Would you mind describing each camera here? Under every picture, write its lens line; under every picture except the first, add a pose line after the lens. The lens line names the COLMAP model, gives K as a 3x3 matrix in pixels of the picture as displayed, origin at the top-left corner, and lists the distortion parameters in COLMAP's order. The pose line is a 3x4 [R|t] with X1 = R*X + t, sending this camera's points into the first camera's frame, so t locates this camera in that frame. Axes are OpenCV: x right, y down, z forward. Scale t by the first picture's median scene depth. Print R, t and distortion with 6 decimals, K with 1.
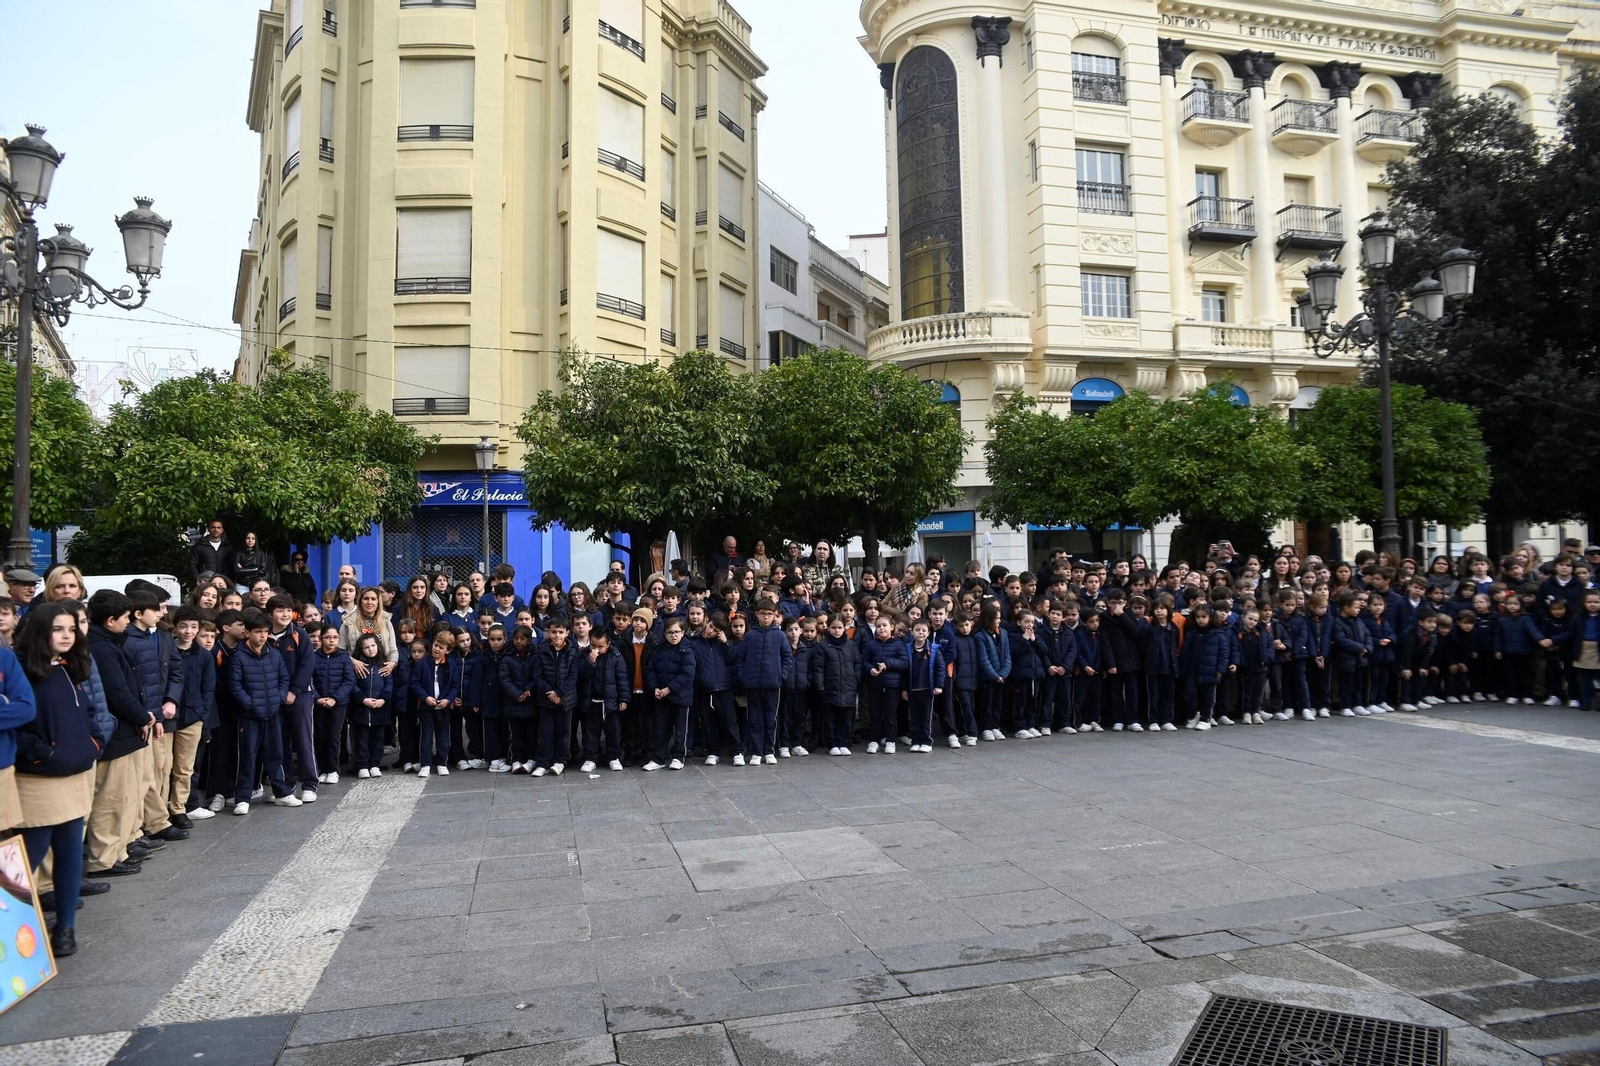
lens RADIAL K [[1094.4, 0, 802.7], [0, 1094.4, 535.3], [0, 0, 1]] dist [-0.104341, 0.089501]
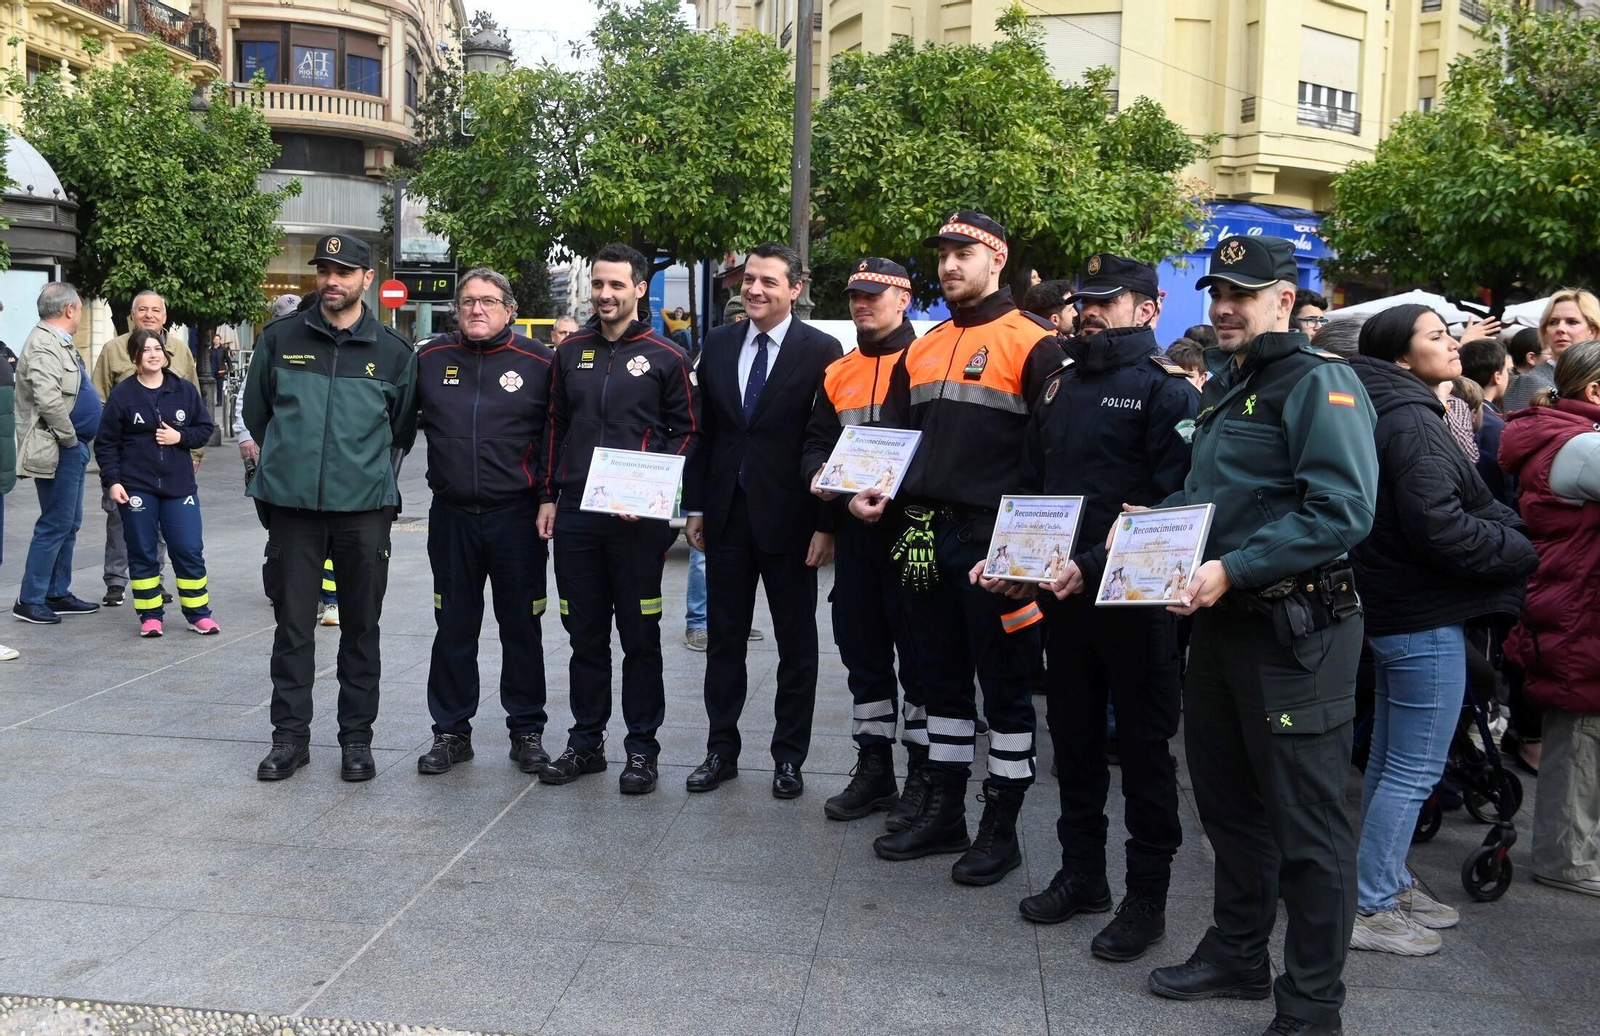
lens RADIAL K [[1469.4, 0, 771.5], [0, 1469.4, 508.4], [0, 0, 1]] dist [-0.025510, 0.000000]
pose [[0.933666, 0.075852, -0.350020, -0.304005], [-0.026326, 0.989206, 0.144146, 0.016873], [0.357176, -0.125369, 0.925585, 0.026854]]
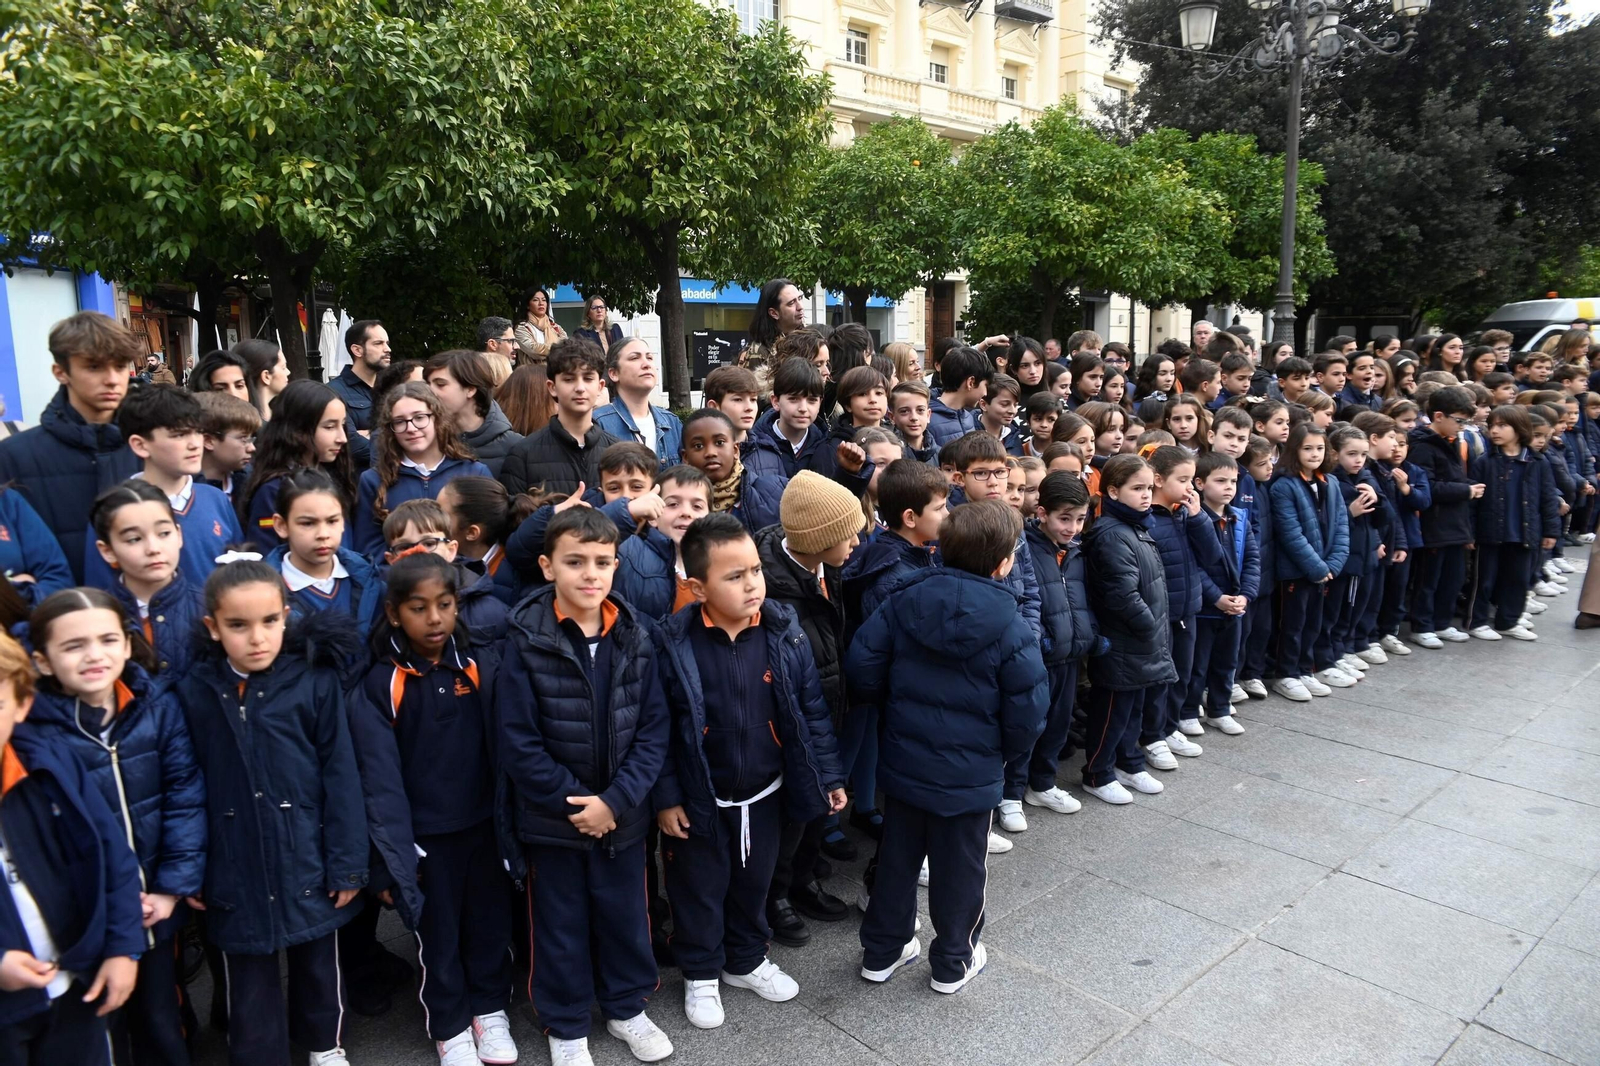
lens RADIAL K [[1094.4, 0, 788.3], [0, 1094.4, 529.2], [0, 0, 1]] dist [-0.104341, 0.089501]
pose [[0.894852, -0.062787, 0.441925, -0.168894], [-0.022870, 0.982308, 0.185871, 0.017199], [-0.445777, -0.176434, 0.877584, 0.449265]]
